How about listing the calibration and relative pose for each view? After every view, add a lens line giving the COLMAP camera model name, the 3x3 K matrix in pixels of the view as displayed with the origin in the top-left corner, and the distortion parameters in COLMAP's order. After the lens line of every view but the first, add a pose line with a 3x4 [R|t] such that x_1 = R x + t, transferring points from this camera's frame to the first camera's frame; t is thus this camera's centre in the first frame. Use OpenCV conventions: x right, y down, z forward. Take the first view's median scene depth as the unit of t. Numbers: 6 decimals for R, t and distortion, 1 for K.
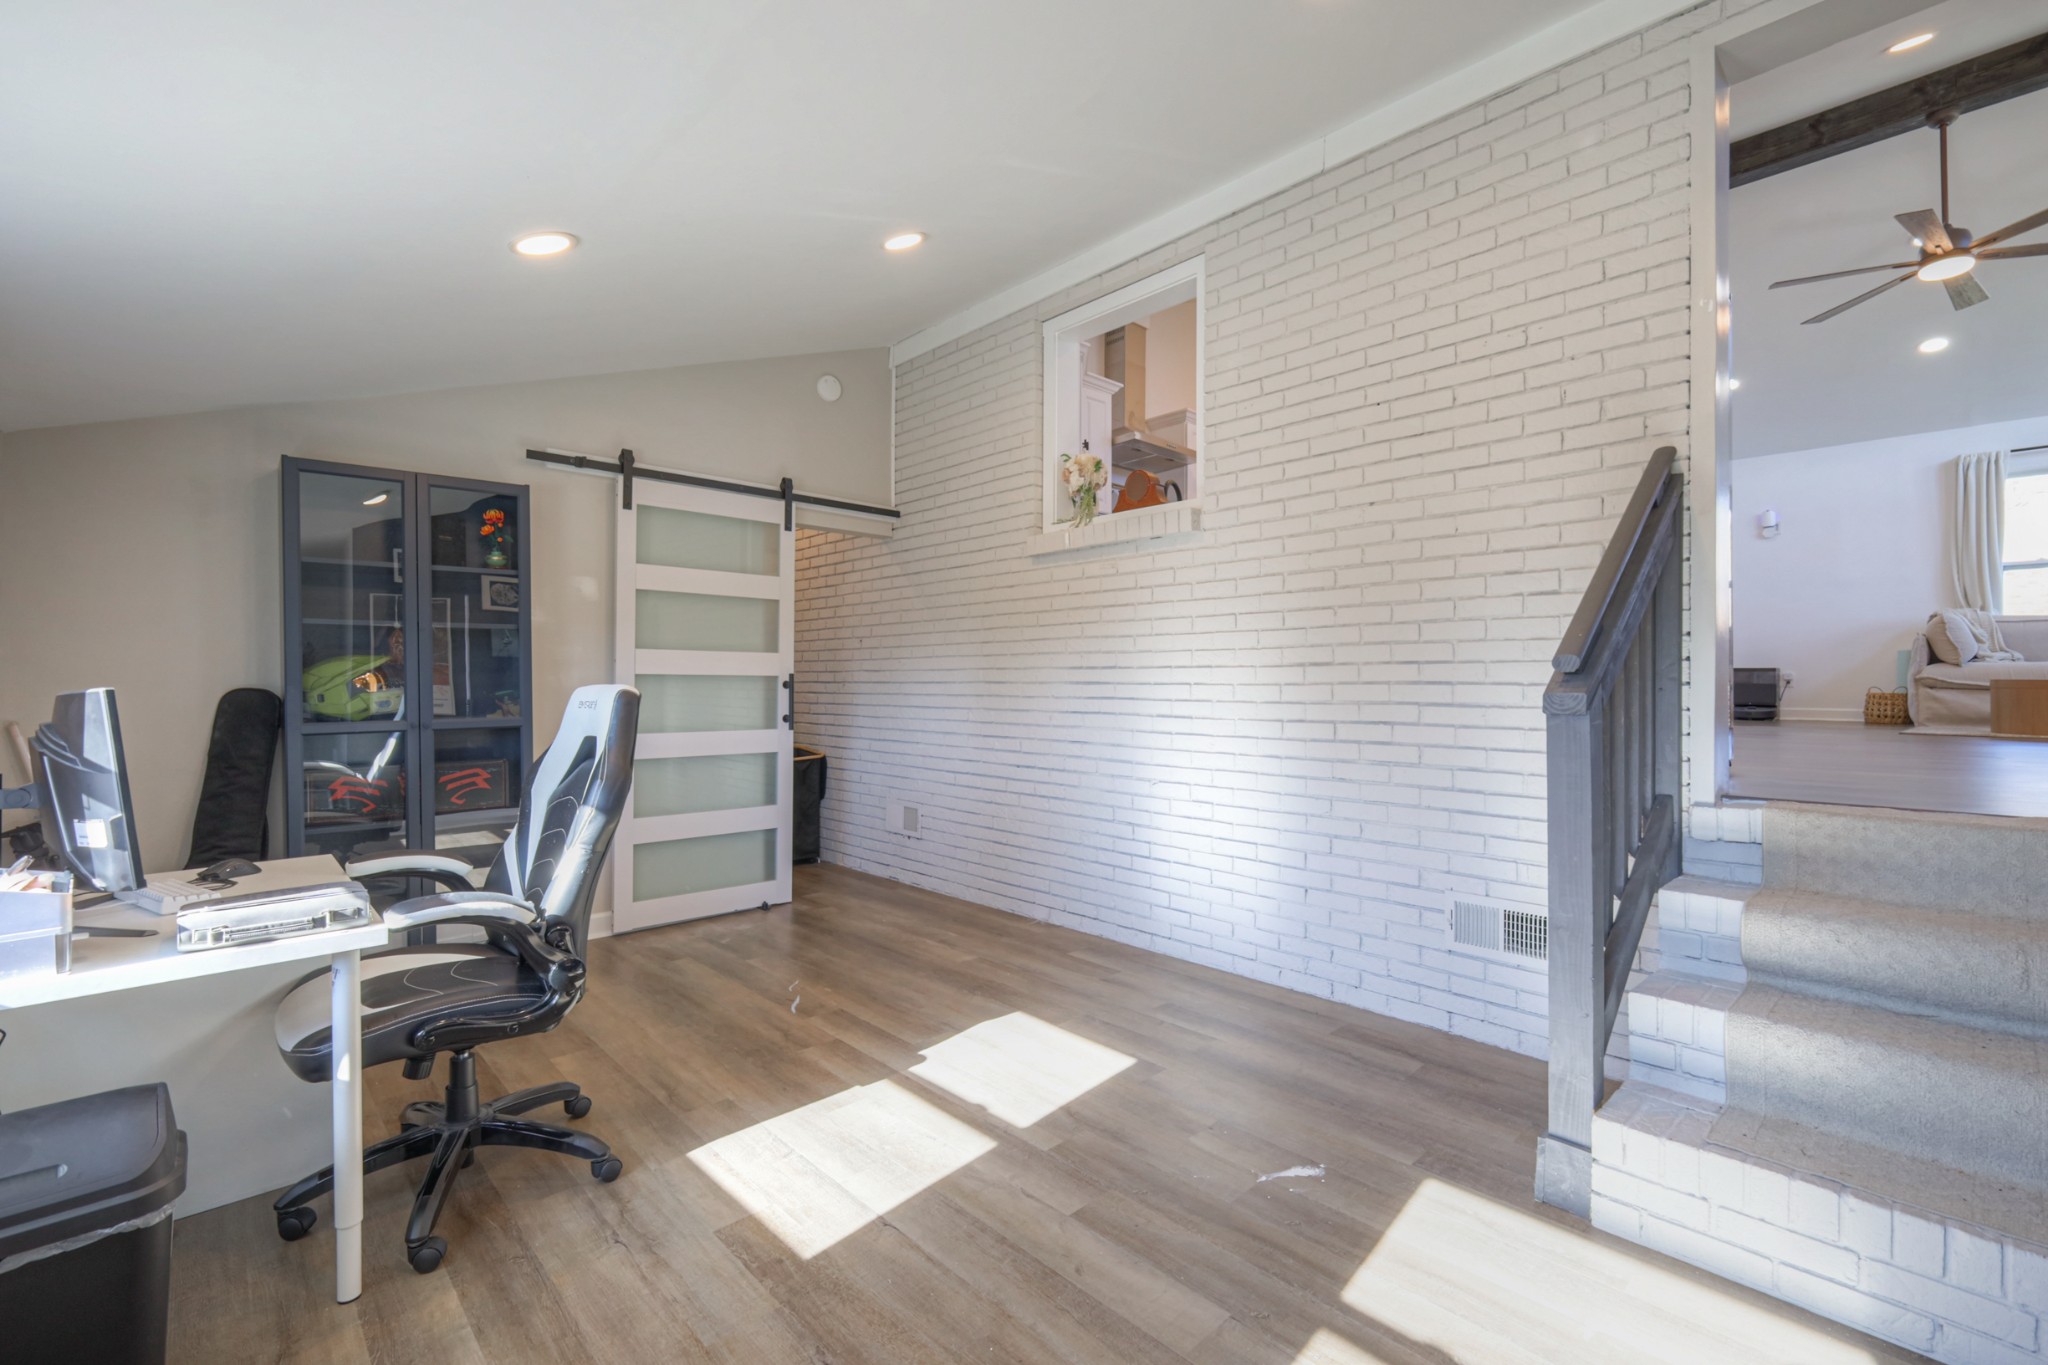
lens RADIAL K [[891.6, 0, 1027.3], [0, 891.6, 680.9], [0, 0, 1]] dist [0.001585, -0.000204]
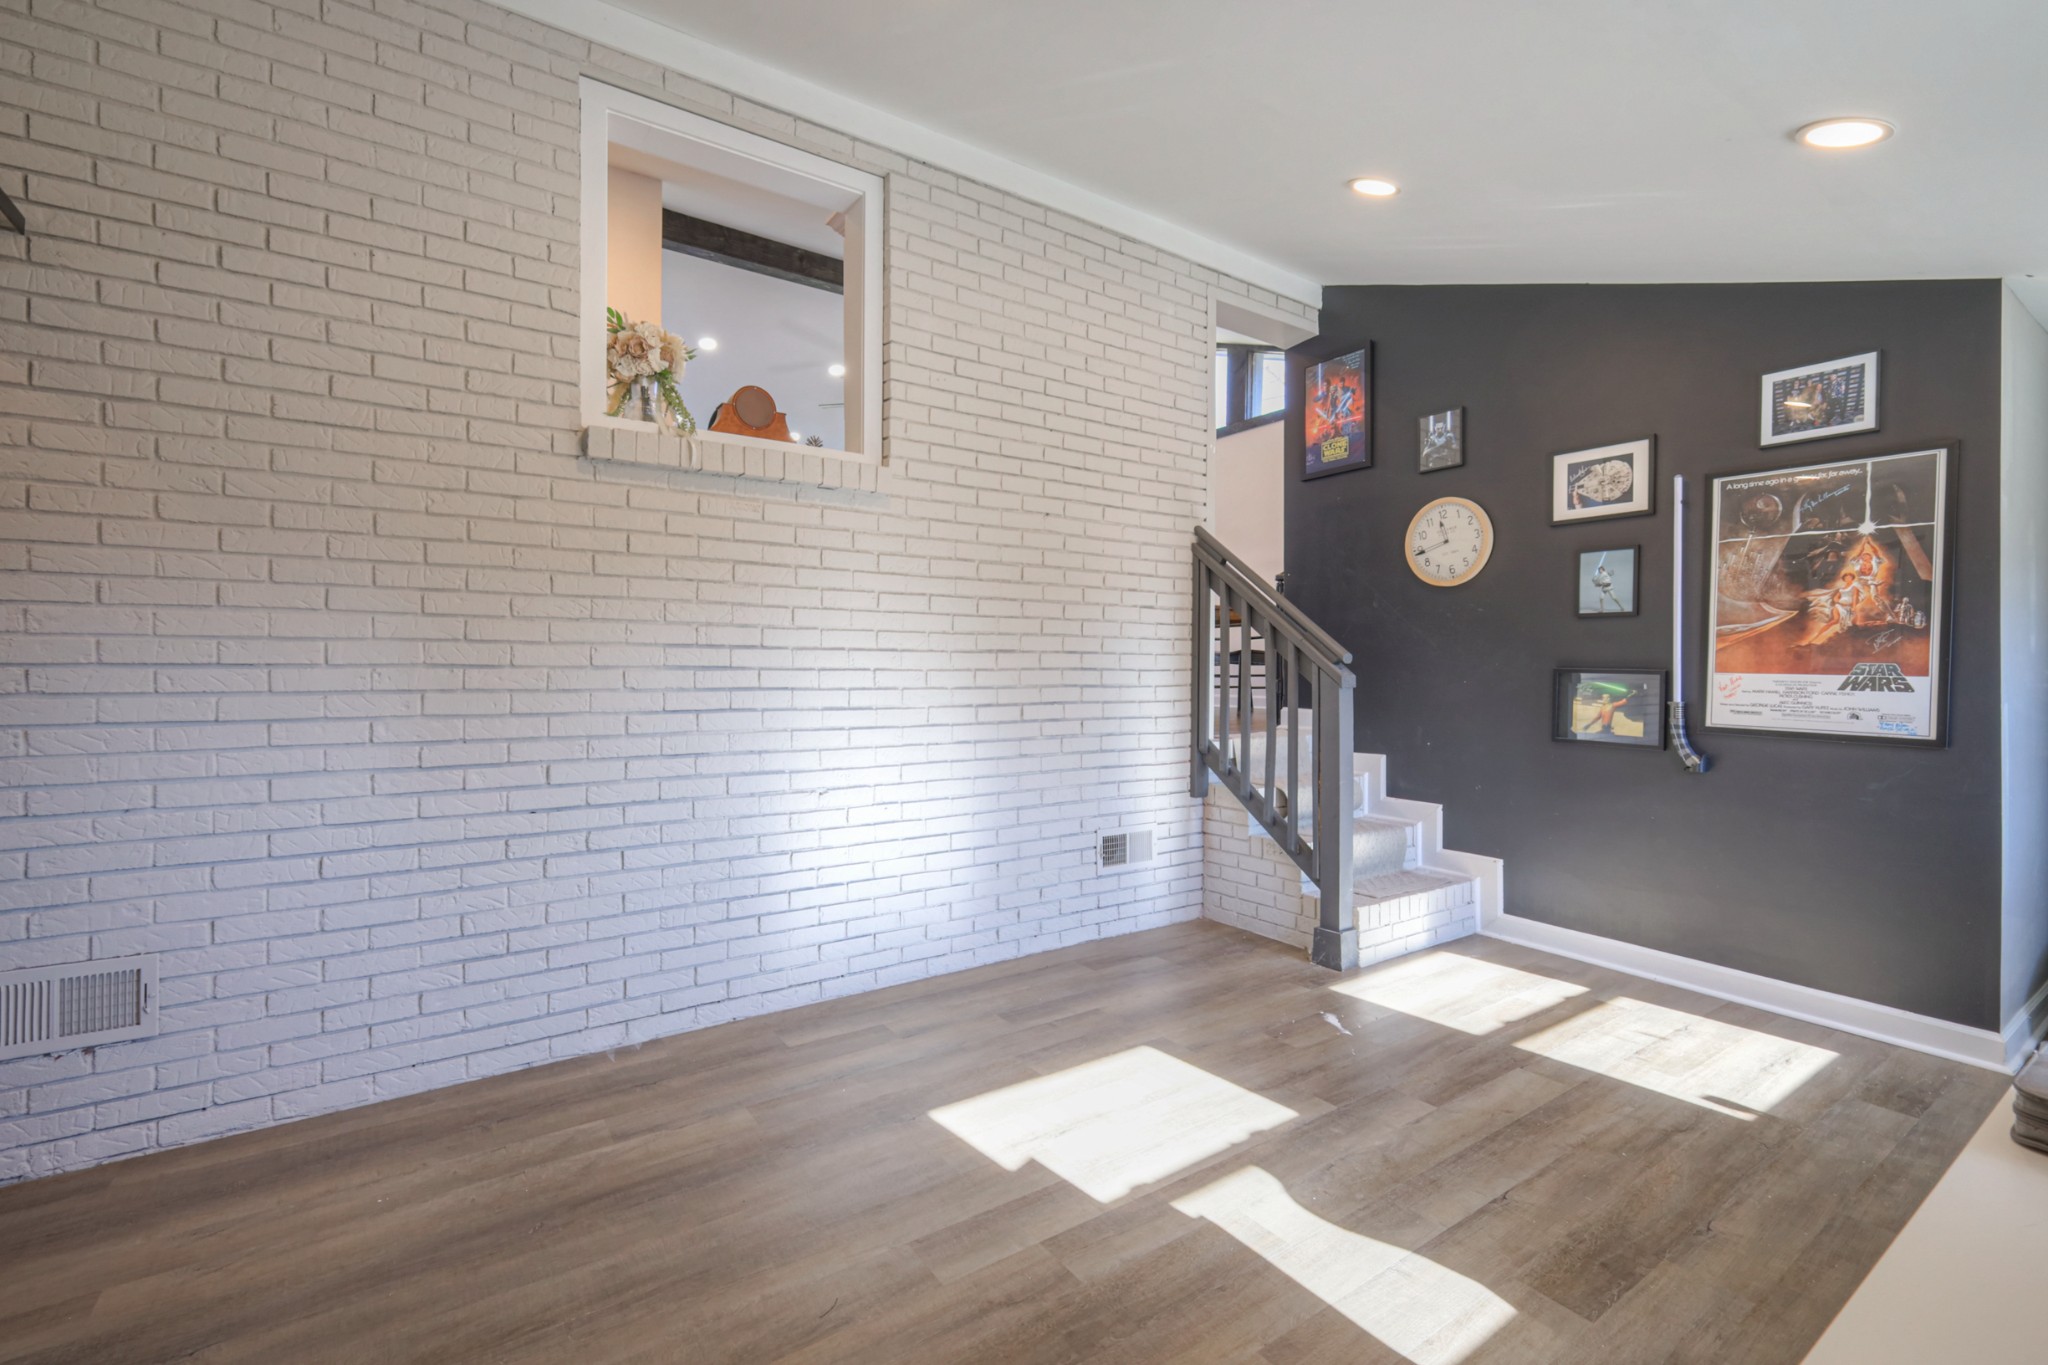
lens RADIAL K [[892.9, 0, 1024.3], [0, 892.9, 676.6], [0, 0, 1]] dist [0.001668, -0.000016]
pose [[0.146369, -0.007080, 0.989205, -0.793521], [-0.004755, 0.999958, 0.007860, 0.003417], [-0.989219, -0.005855, 0.146329, 0.887966]]
